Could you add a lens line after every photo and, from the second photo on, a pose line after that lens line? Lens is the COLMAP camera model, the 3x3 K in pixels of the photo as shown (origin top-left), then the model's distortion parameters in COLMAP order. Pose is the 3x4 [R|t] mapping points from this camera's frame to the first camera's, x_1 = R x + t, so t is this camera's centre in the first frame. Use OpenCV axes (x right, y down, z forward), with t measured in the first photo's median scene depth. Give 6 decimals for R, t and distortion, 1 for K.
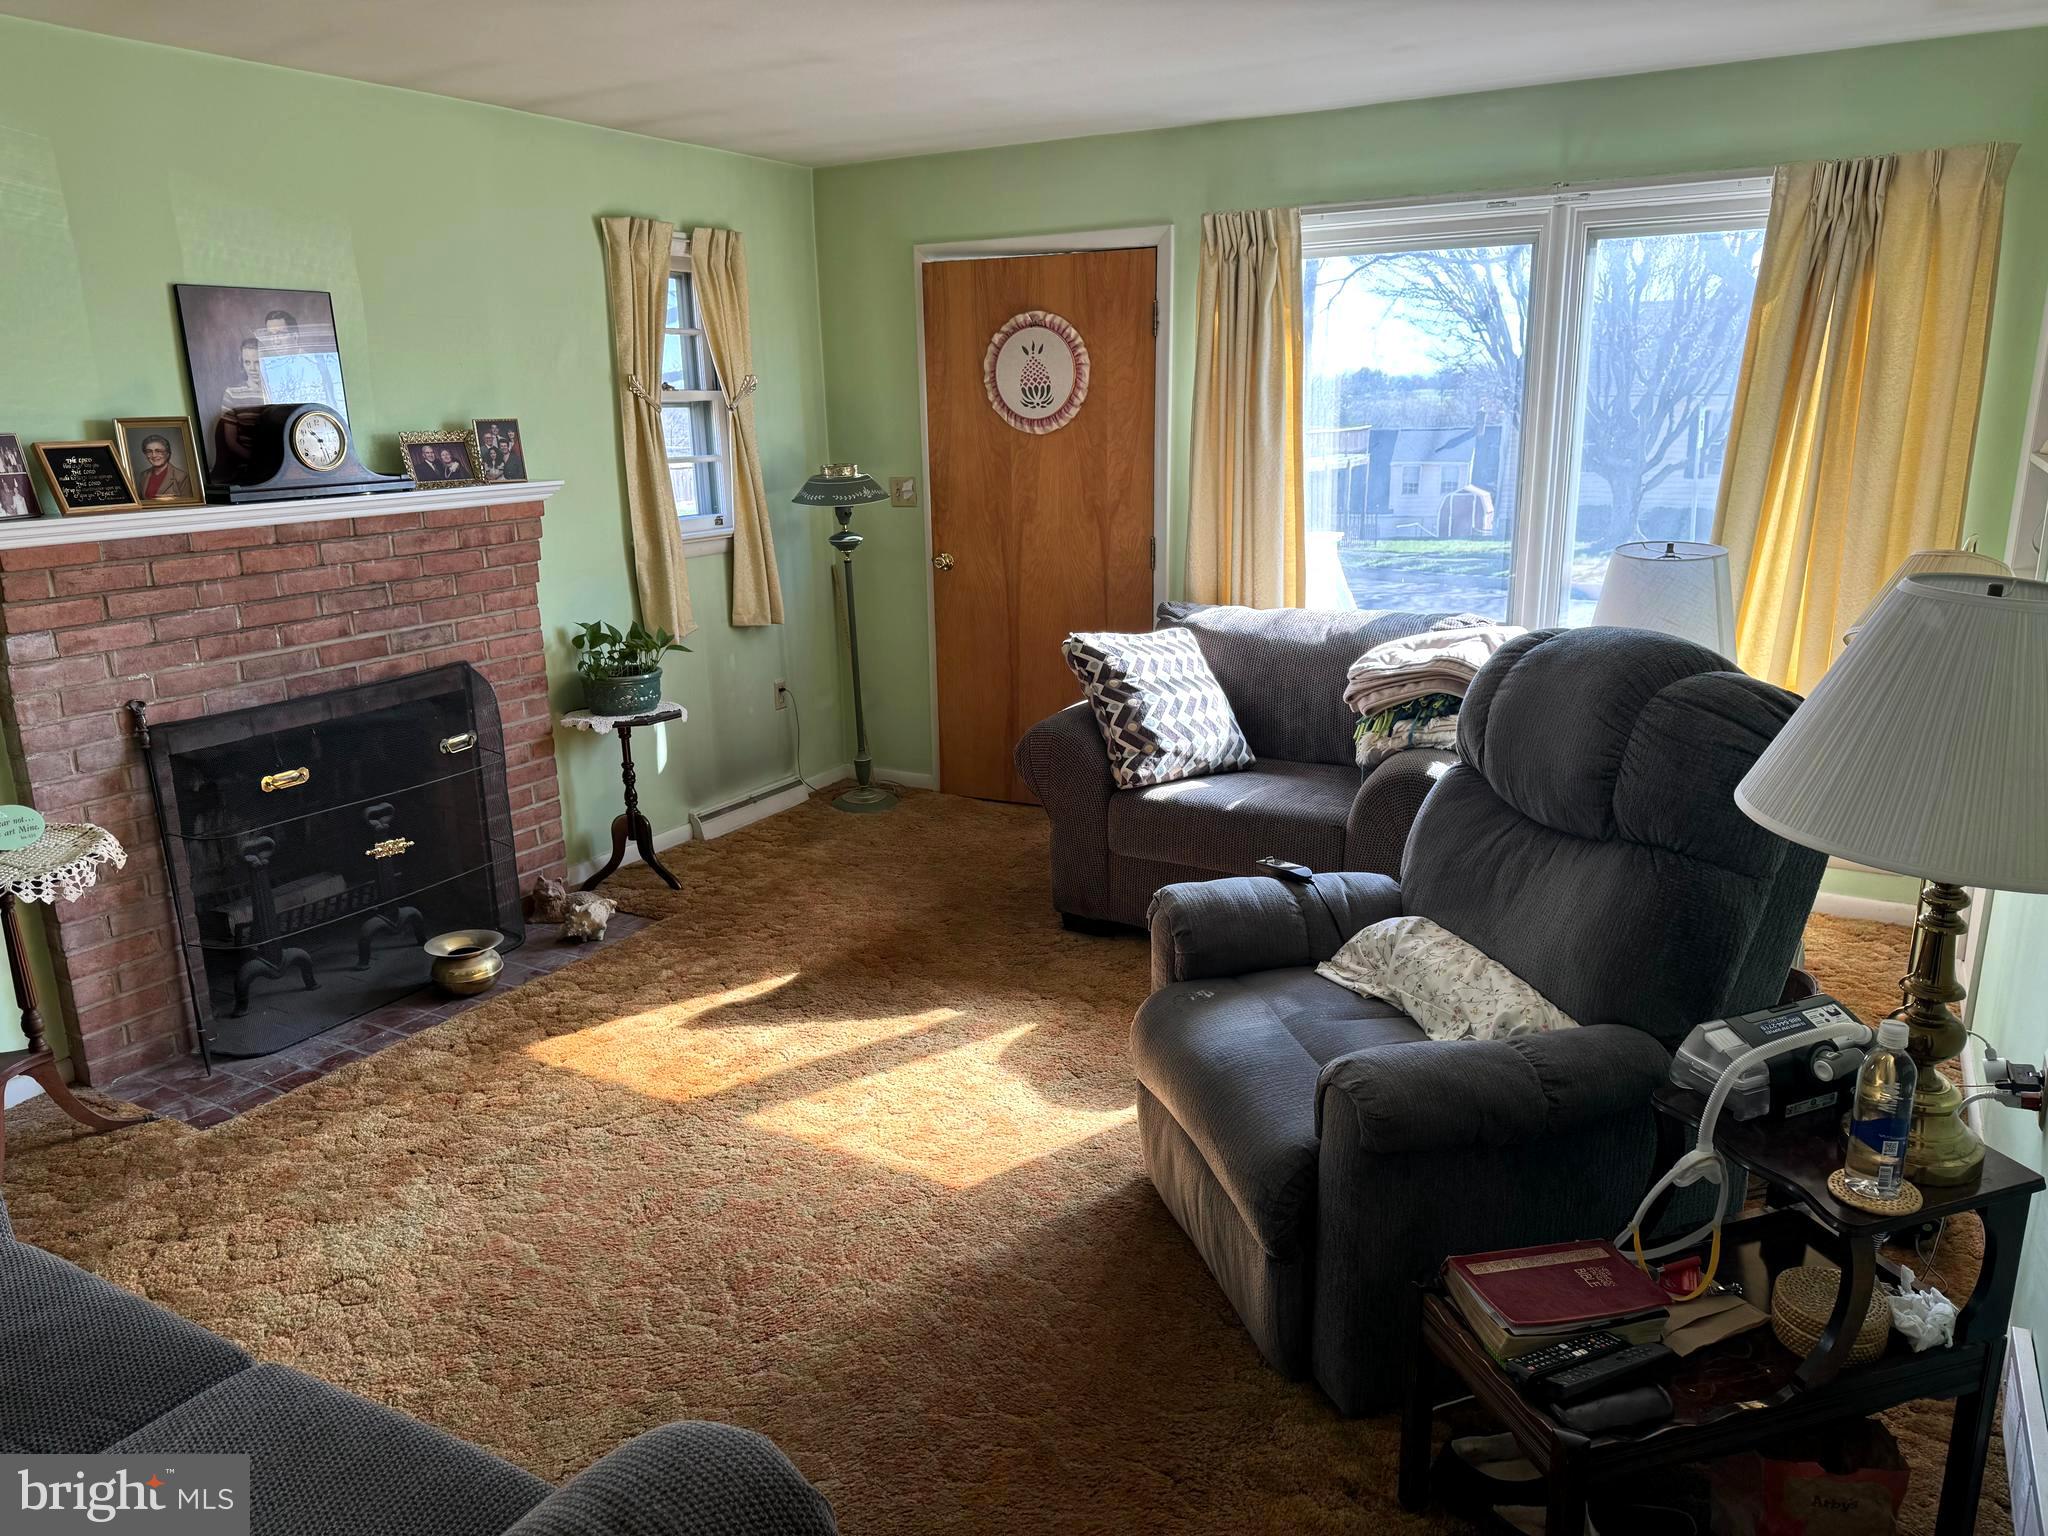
lens RADIAL K [[1446.9, 0, 1014.5], [0, 1446.9, 771.9], [0, 0, 1]] dist [0.027236, -0.009245]
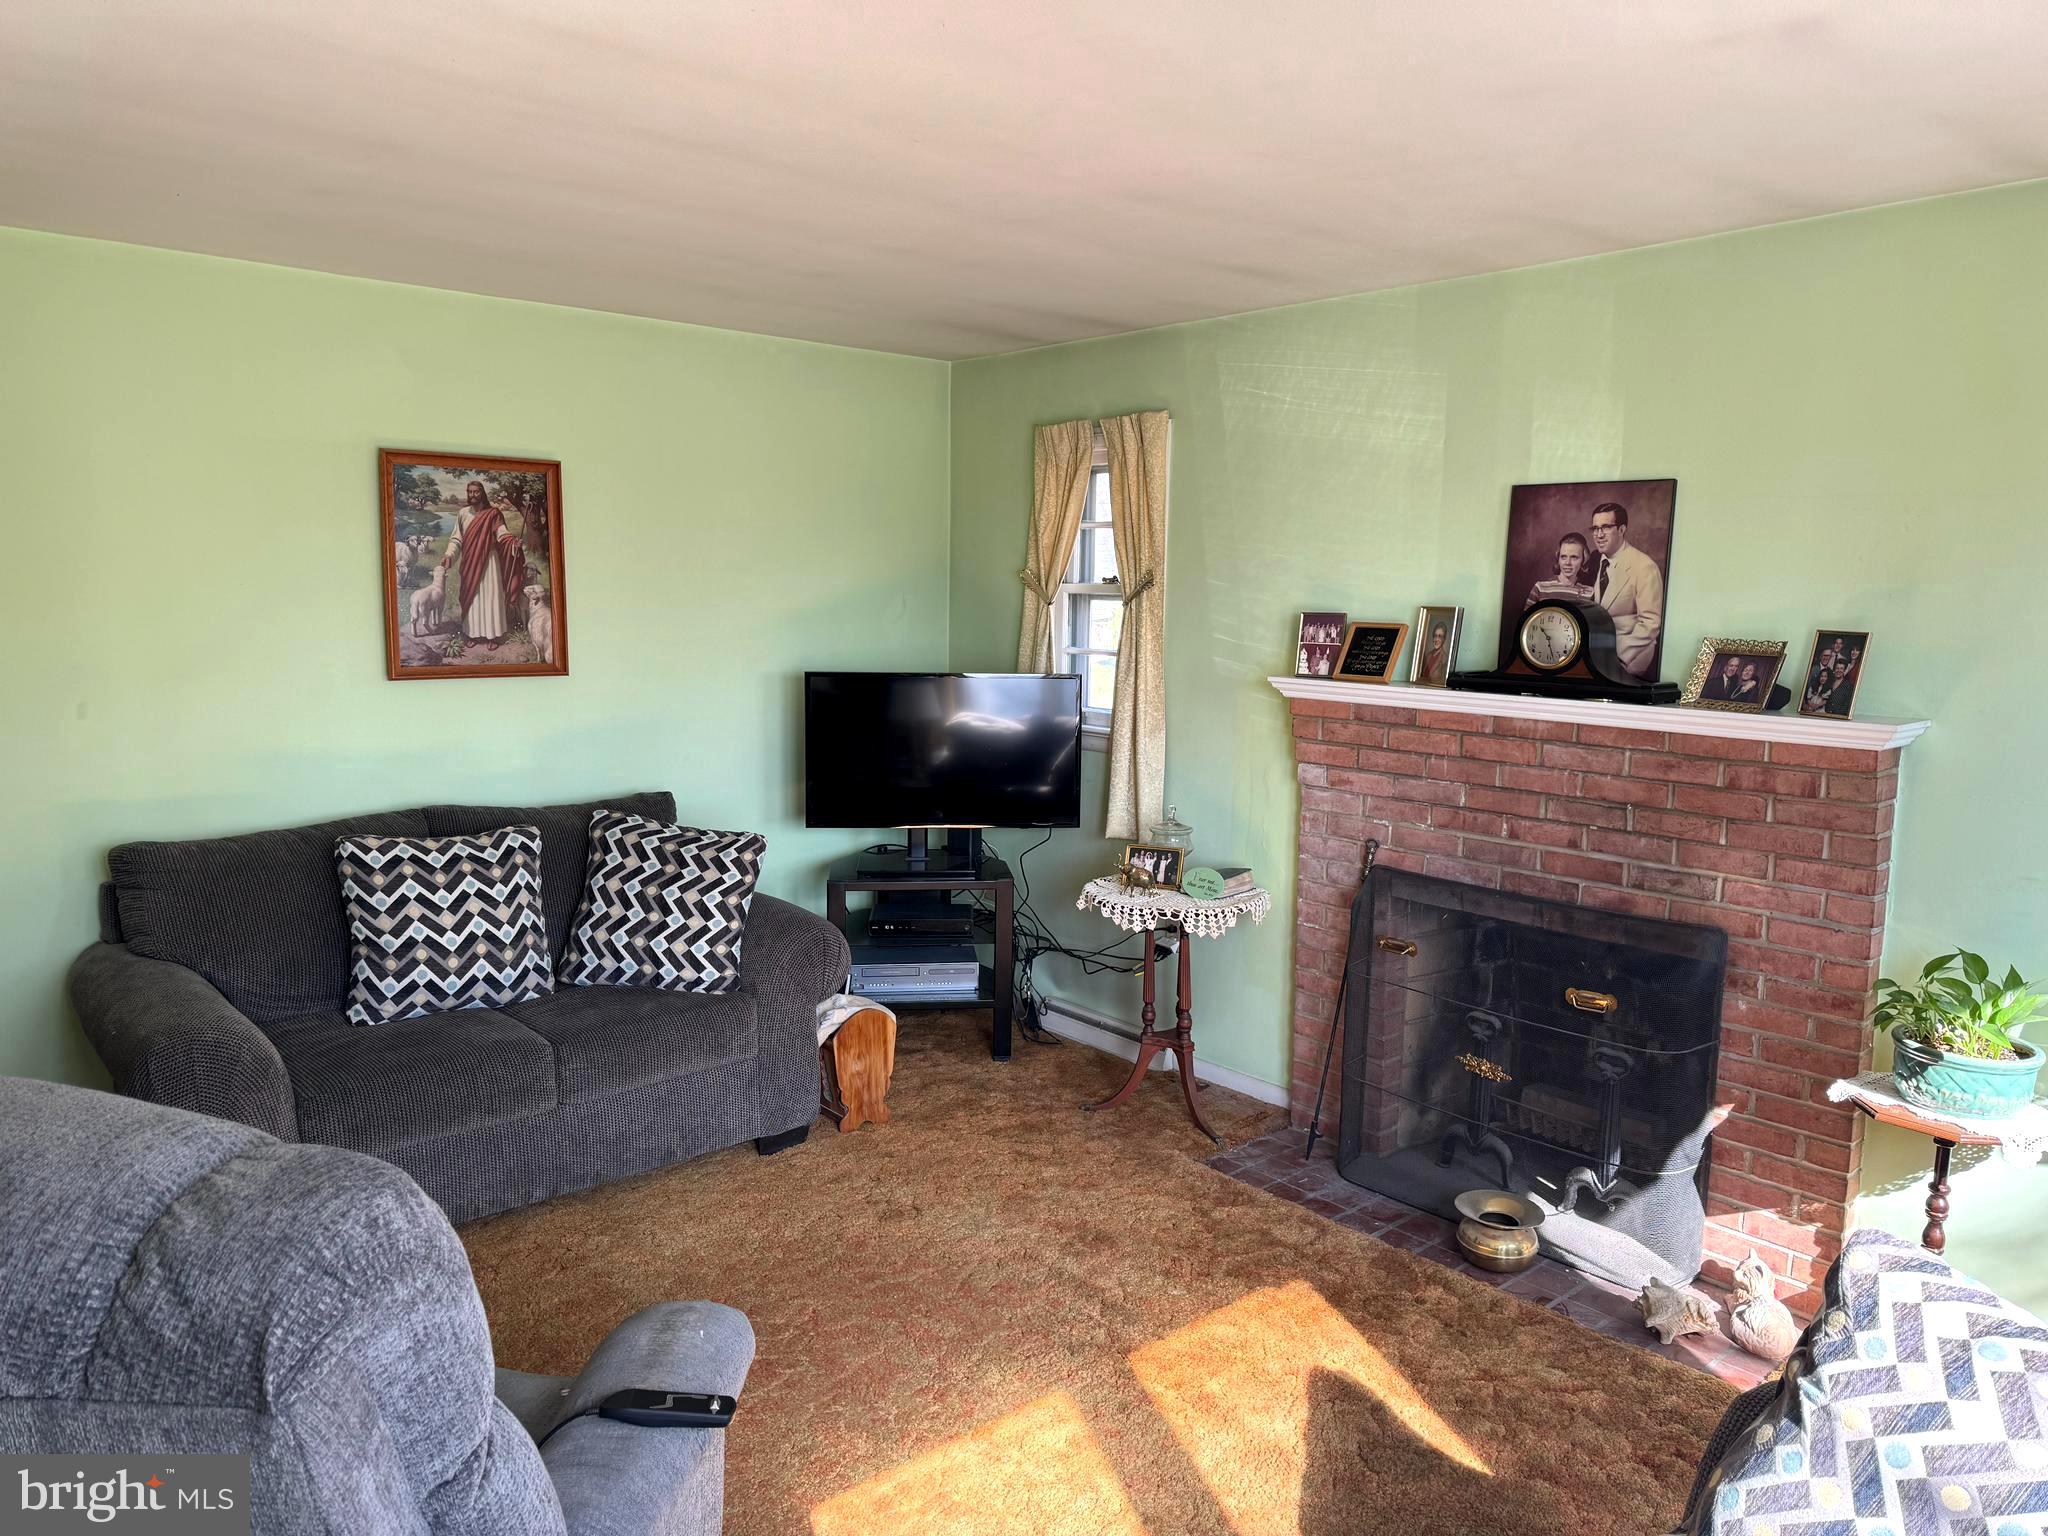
lens RADIAL K [[1446.9, 0, 1010.6], [0, 1446.9, 778.4], [0, 0, 1]] dist [0.027236, -0.009245]
pose [[-0.339698, 0.149437, -0.928587, 0.551928], [-0.244265, 0.939403, 0.240535, -0.295602], [0.908262, 0.308530, -0.282611, 1.020436]]
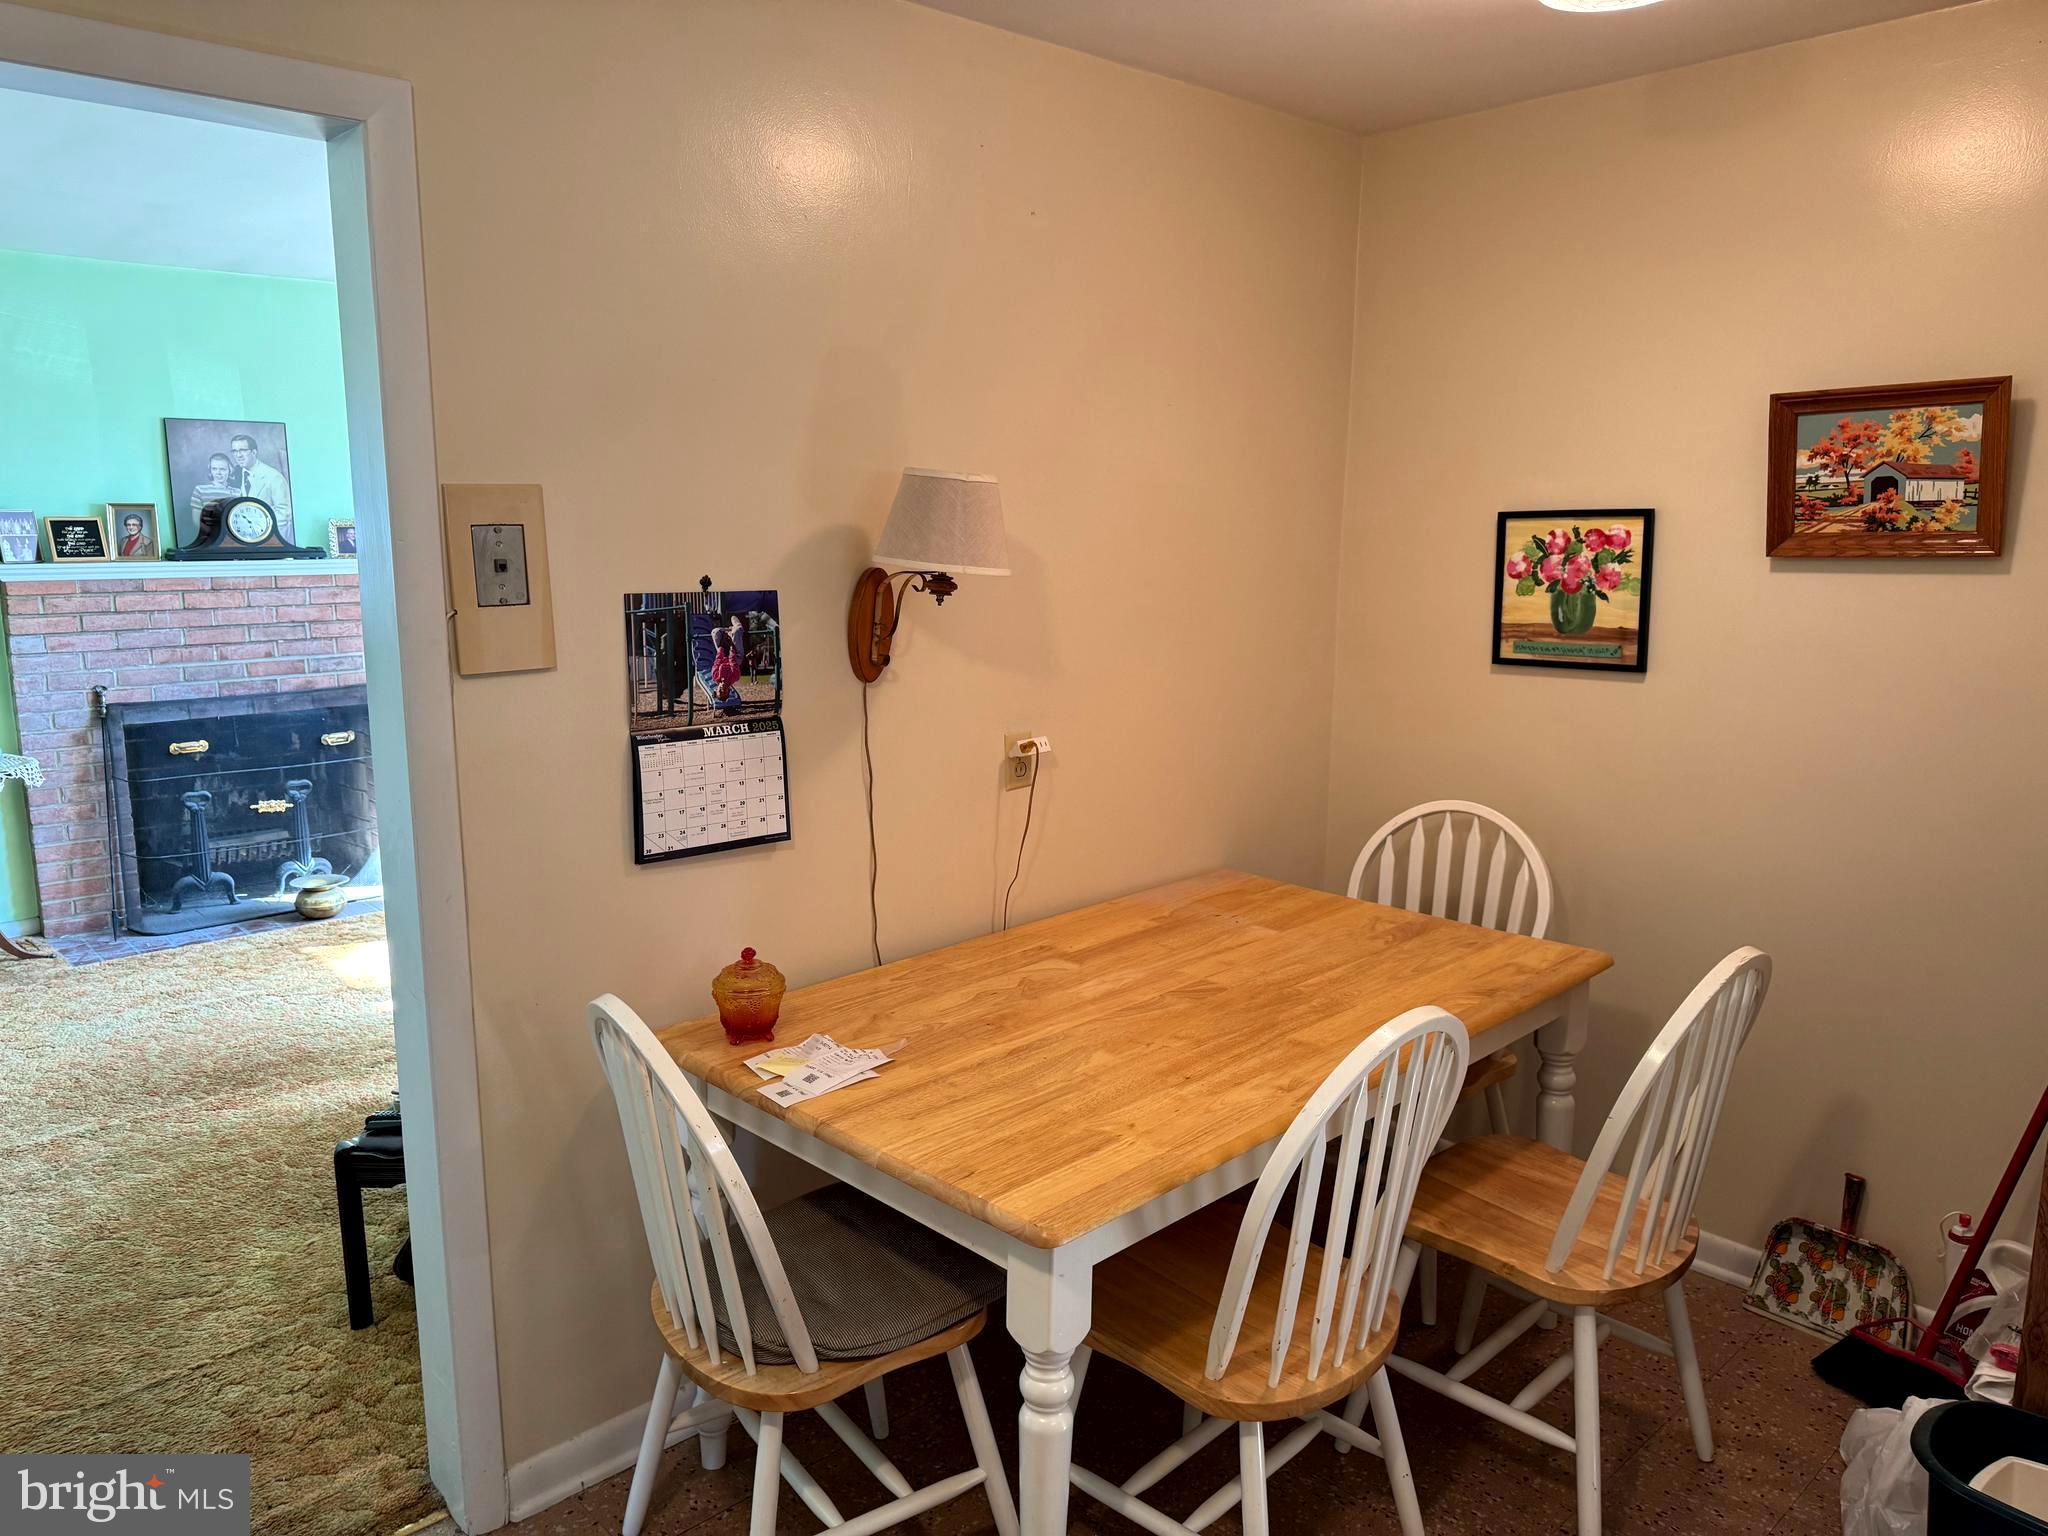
lens RADIAL K [[1446.9, 0, 981.8], [0, 1446.9, 773.9], [0, 0, 1]] dist [0.027236, -0.009245]
pose [[0.951643, 0.079204, -0.296822, 0.708643], [-0.100642, 0.993252, -0.057629, 0.036178], [0.290255, 0.084715, 0.953192, -0.168903]]
